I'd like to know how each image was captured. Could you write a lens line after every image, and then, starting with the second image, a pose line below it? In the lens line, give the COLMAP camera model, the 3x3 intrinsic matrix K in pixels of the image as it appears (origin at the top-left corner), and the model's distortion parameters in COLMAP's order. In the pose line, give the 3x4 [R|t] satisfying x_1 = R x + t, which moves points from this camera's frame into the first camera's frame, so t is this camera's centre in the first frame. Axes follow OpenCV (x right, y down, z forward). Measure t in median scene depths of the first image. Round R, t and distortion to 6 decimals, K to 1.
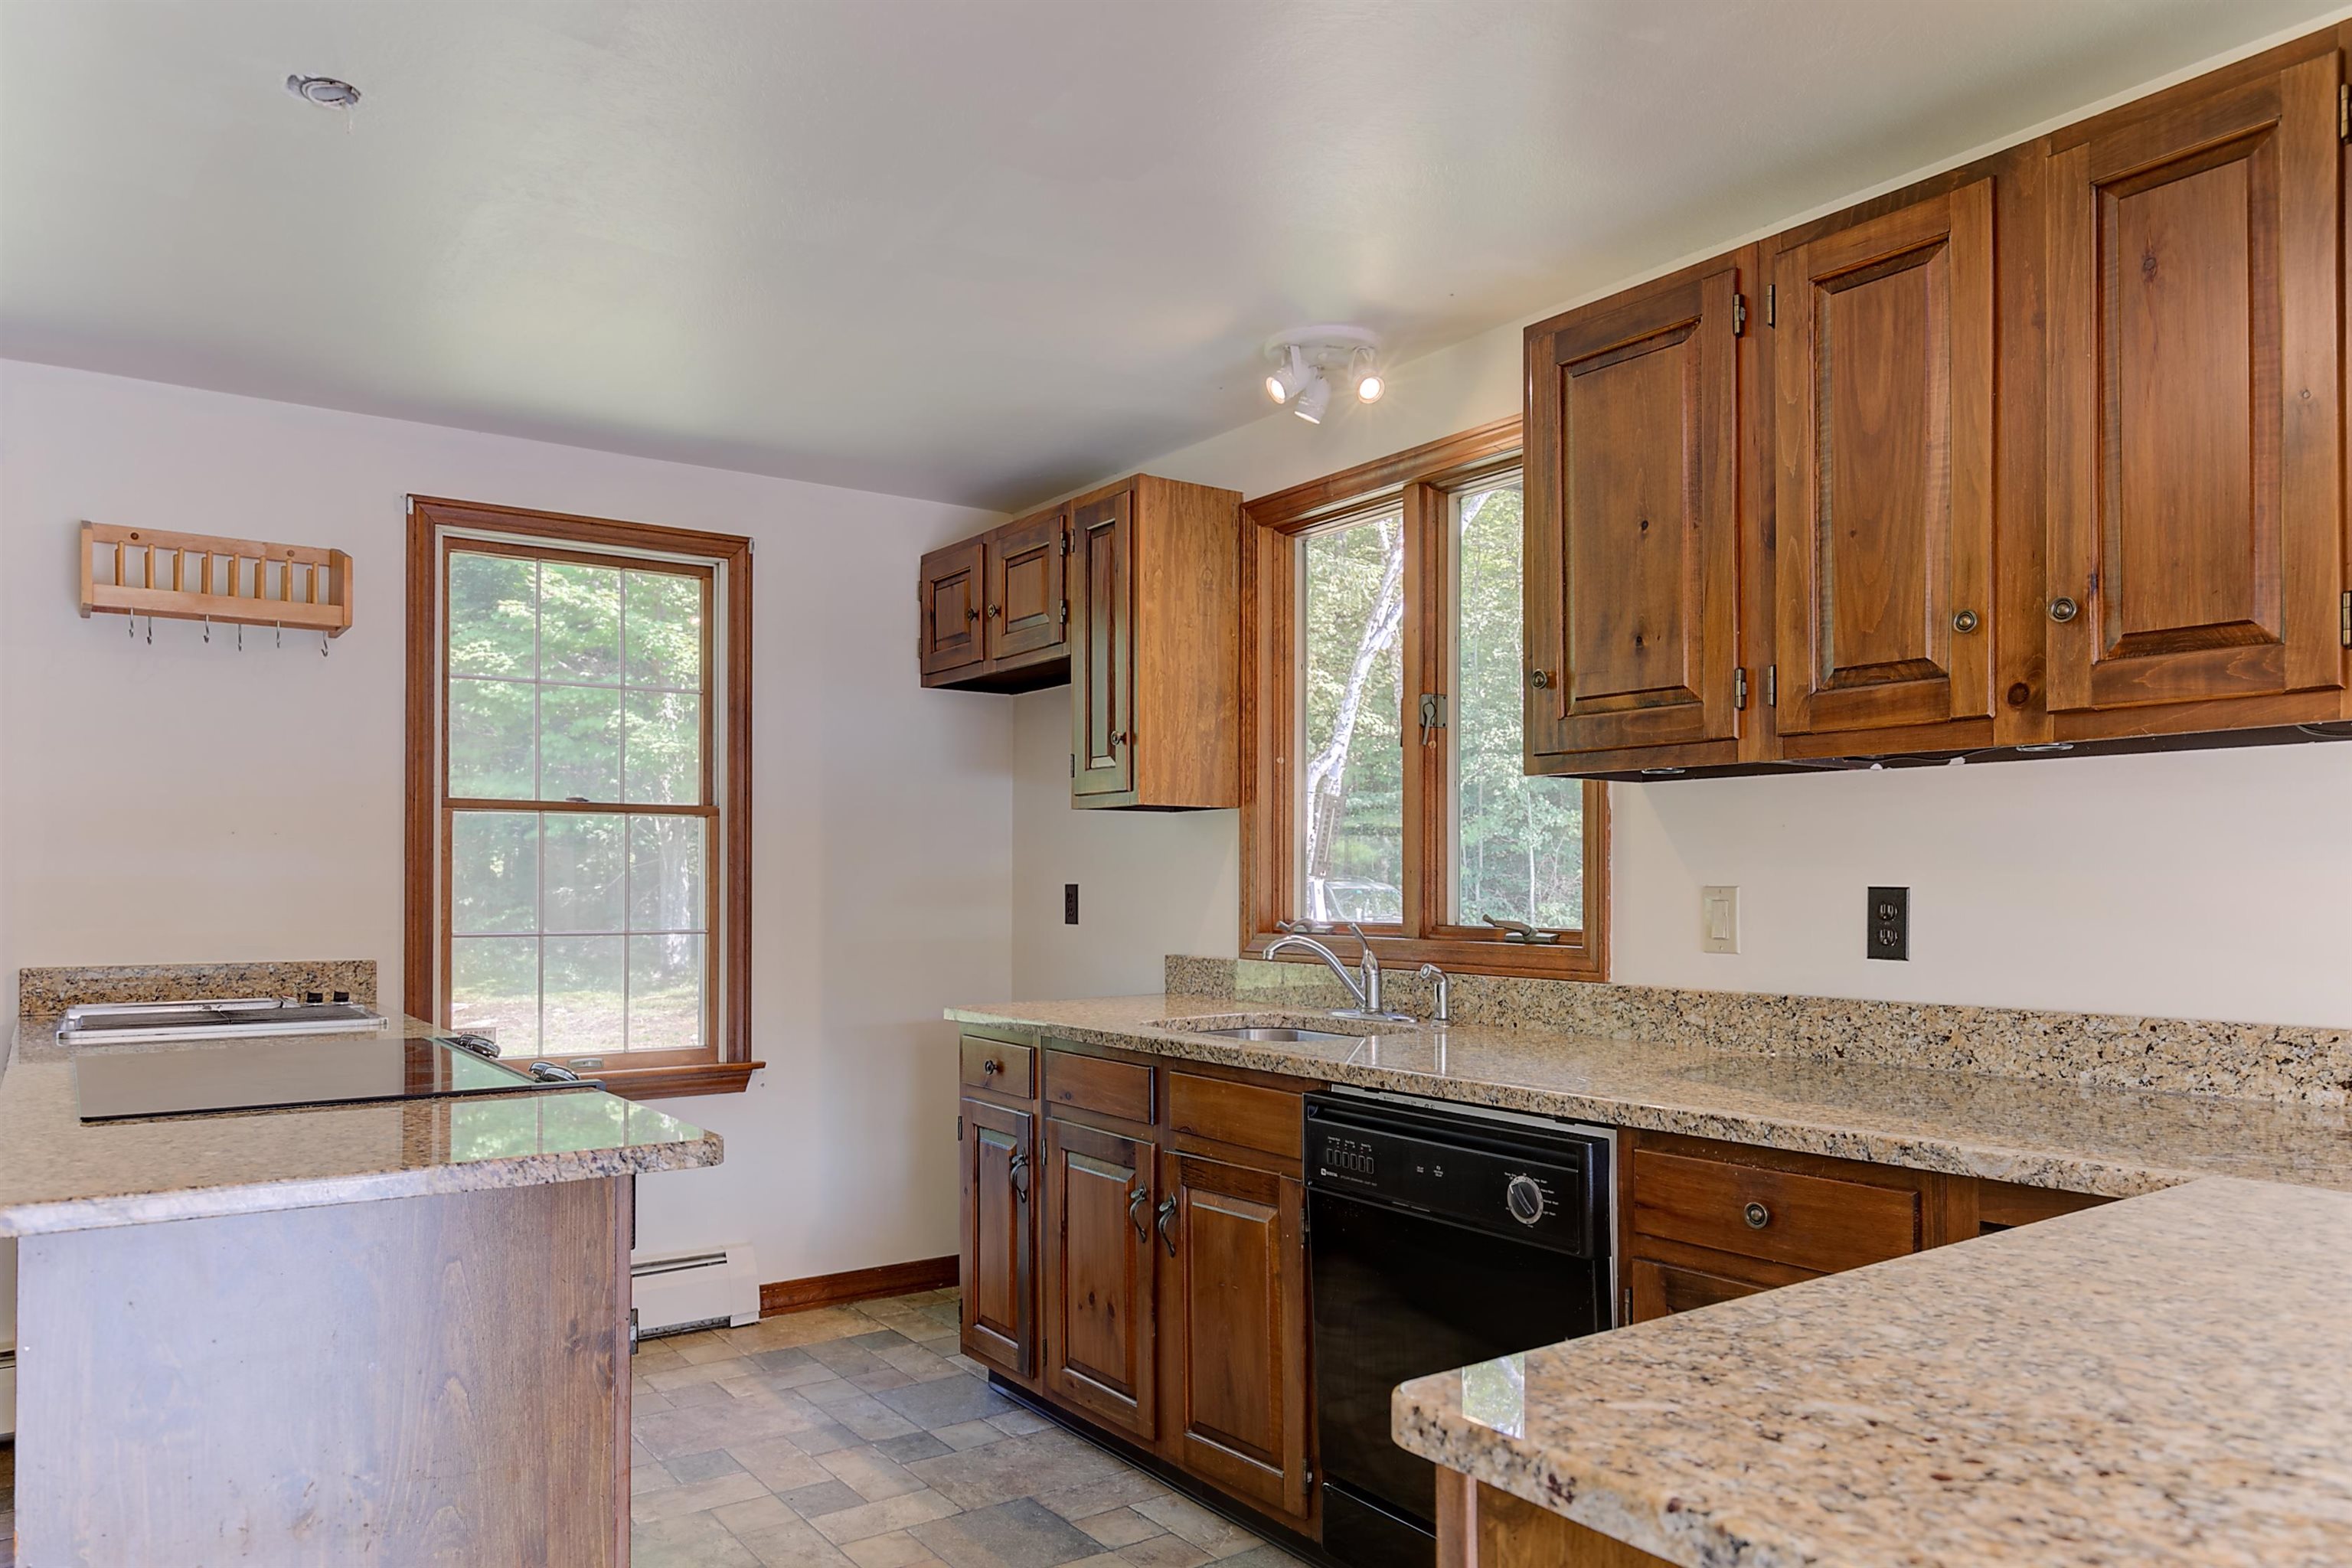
lens RADIAL K [[1579.5, 0, 1176.0], [0, 1579.5, 857.1], [0, 0, 1]] dist [-0.002981, -0.003089]
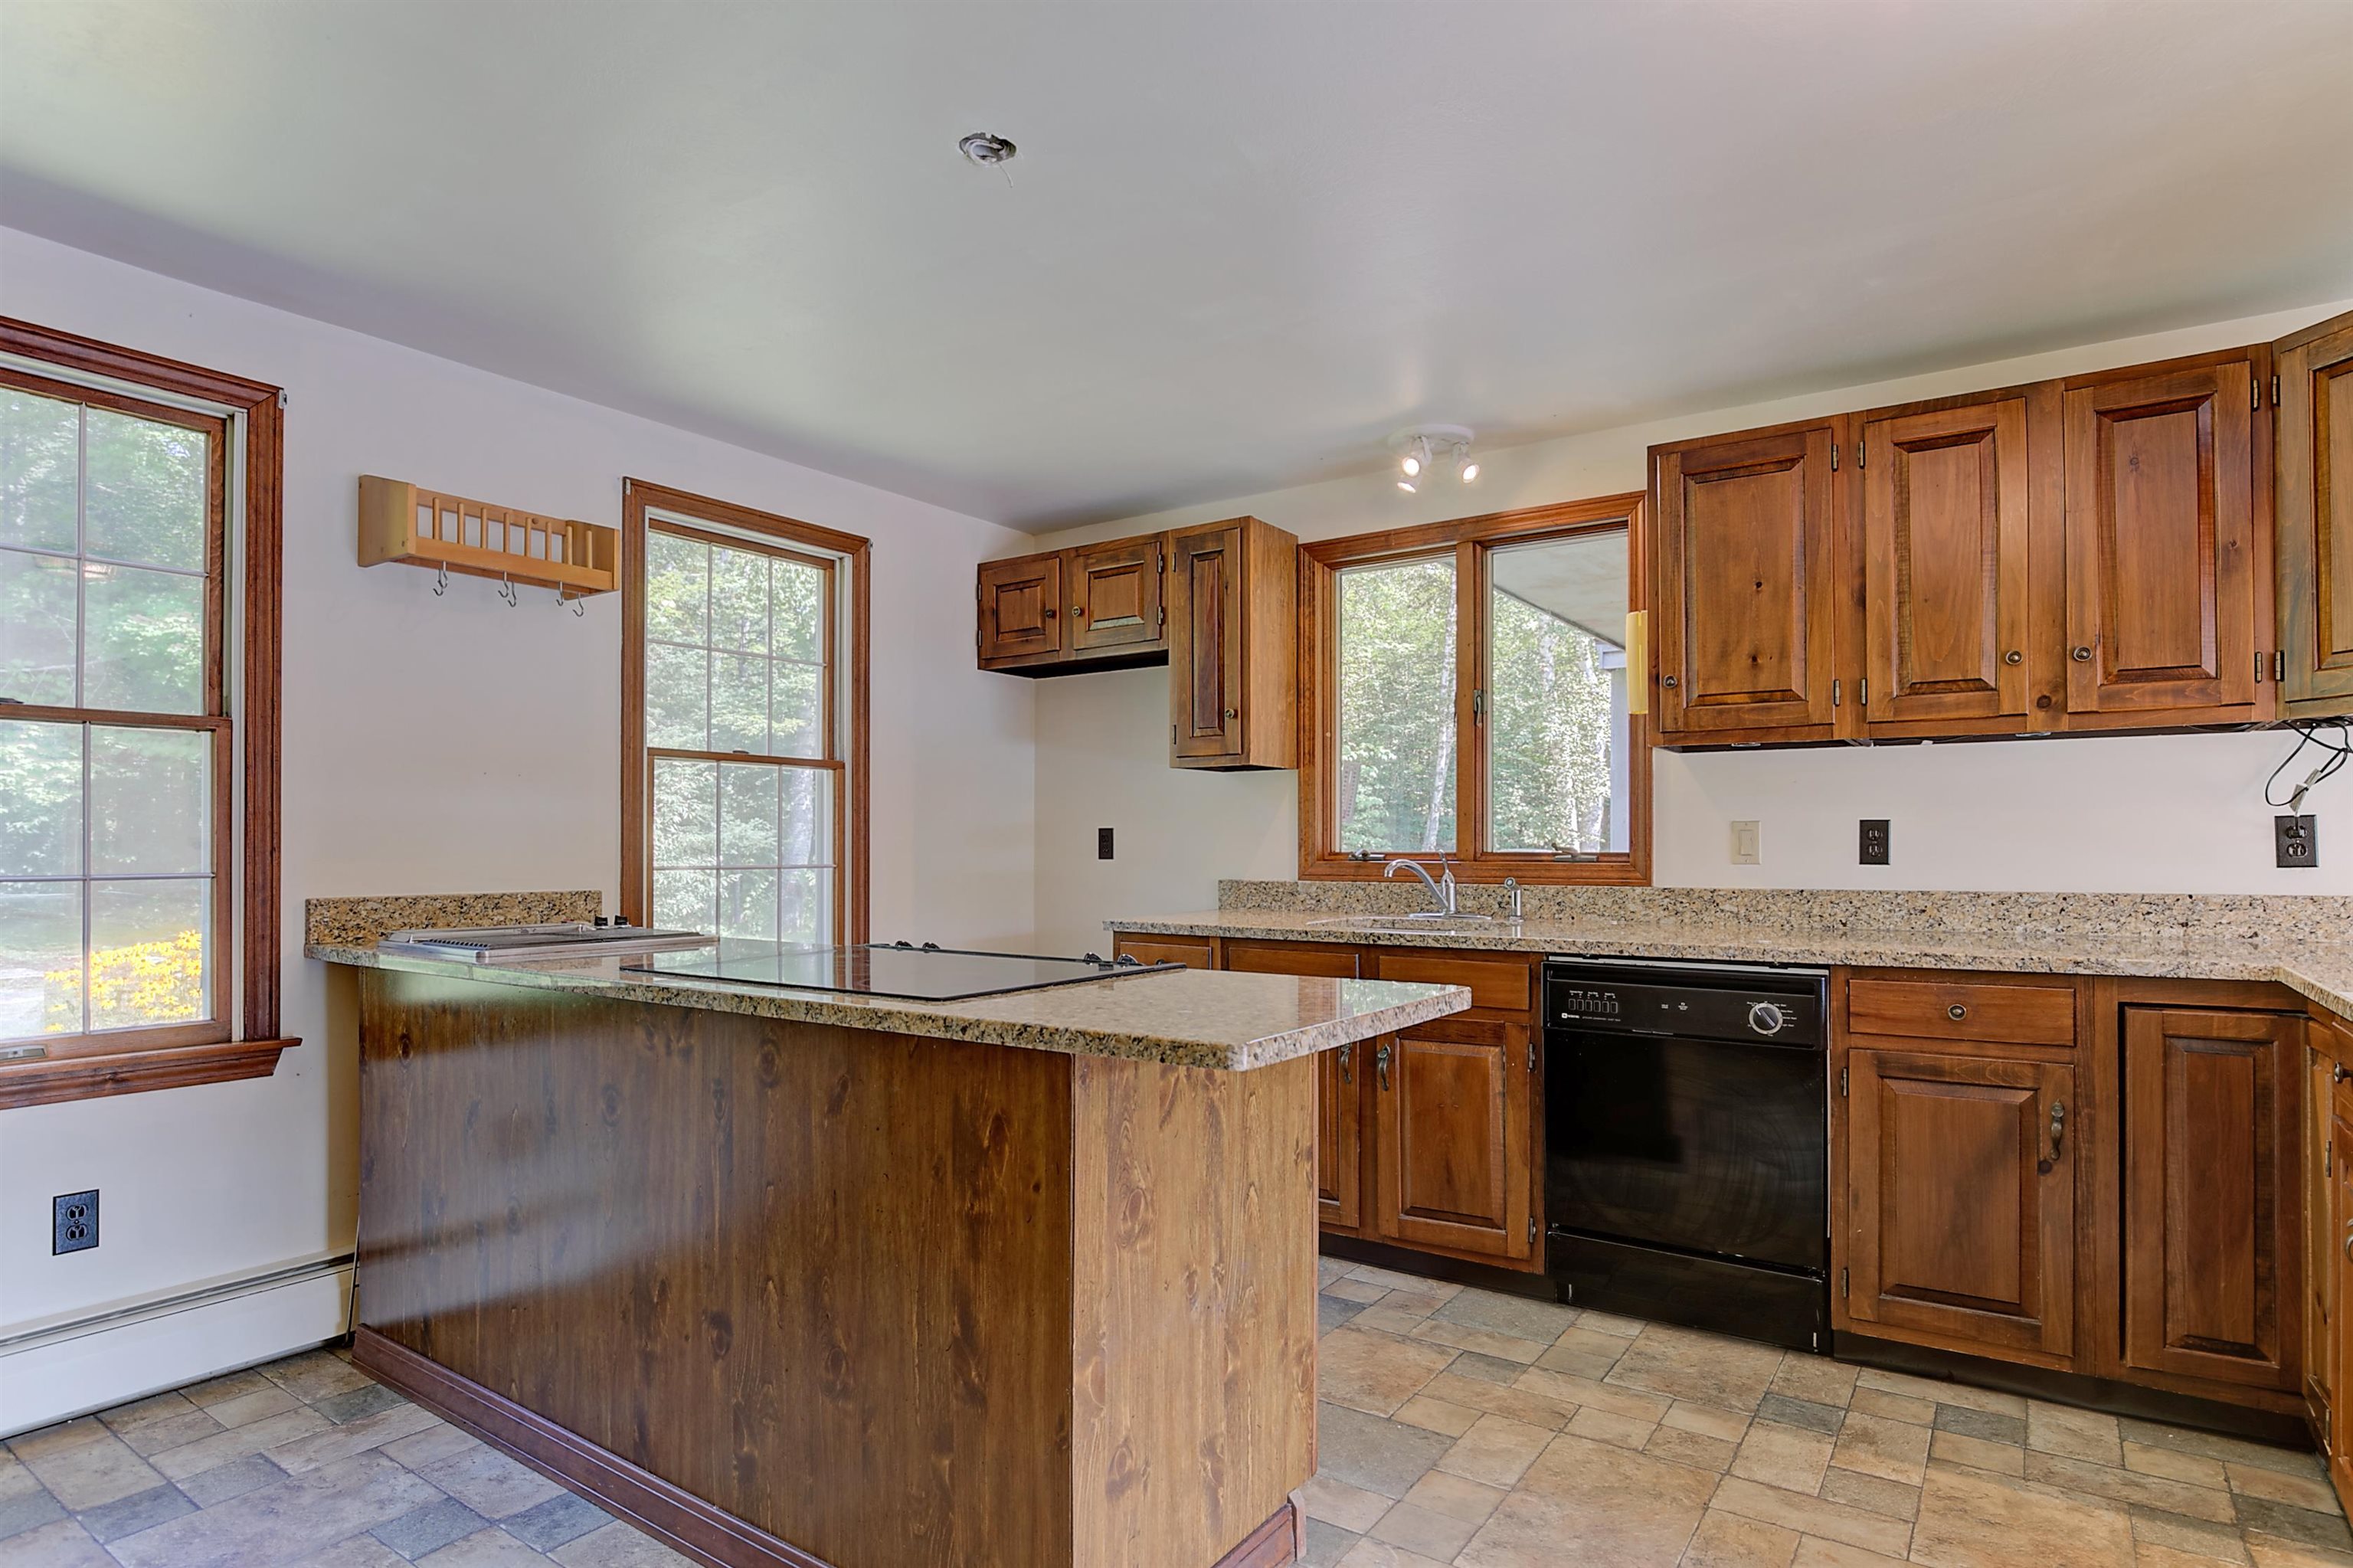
lens RADIAL K [[1238.4, 0, 1176.2], [0, 1238.4, 828.6], [0, 0, 1]] dist [-0.023114, 0.000365]
pose [[0.939920, 0.003414, 0.341378, -0.607038], [-0.004050, 0.999991, 0.001151, 0.027348], [-0.341371, -0.002464, 0.939925, 0.057301]]
